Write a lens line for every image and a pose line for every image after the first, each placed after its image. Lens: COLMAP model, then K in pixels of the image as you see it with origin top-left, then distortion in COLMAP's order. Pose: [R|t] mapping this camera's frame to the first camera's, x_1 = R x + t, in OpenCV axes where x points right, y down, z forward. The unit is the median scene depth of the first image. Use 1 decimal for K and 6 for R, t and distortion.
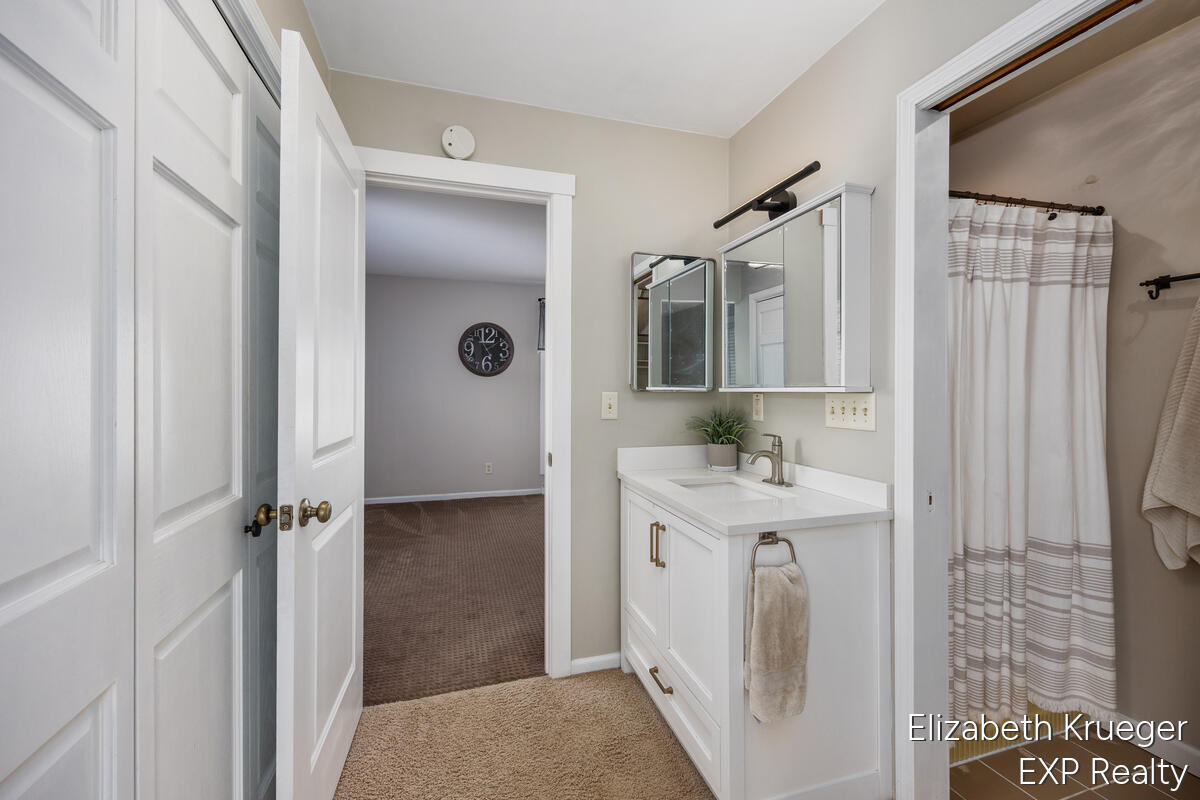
lens RADIAL K [[488.1, 0, 600.3], [0, 488.1, 398.2], [0, 0, 1]] dist [-0.000186, -0.000002]
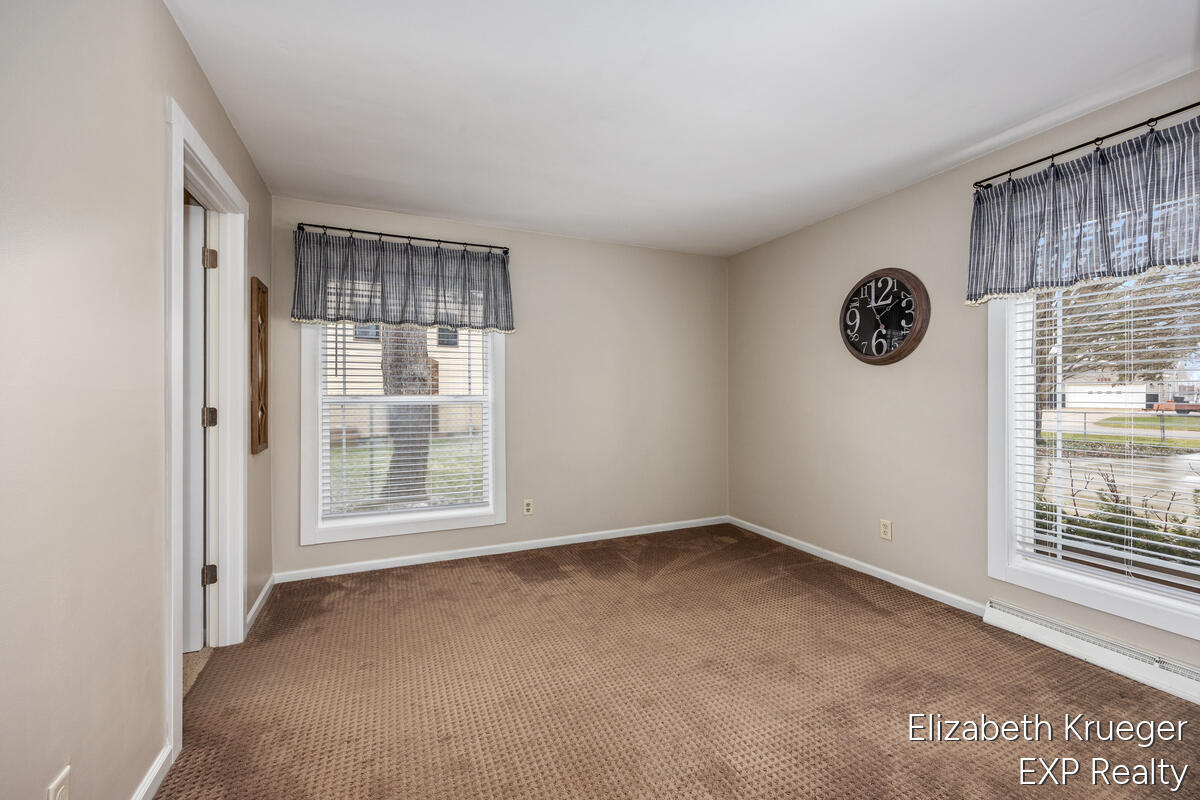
lens RADIAL K [[488.1, 0, 601.6], [0, 488.1, 395.9], [0, 0, 1]] dist [-0.000186, -0.000002]
pose [[0.129117, 0.004089, -0.991621, 0.286080], [0.001163, 0.999990, 0.004275, -0.011652], [0.991629, -0.001705, 0.129111, 0.608975]]
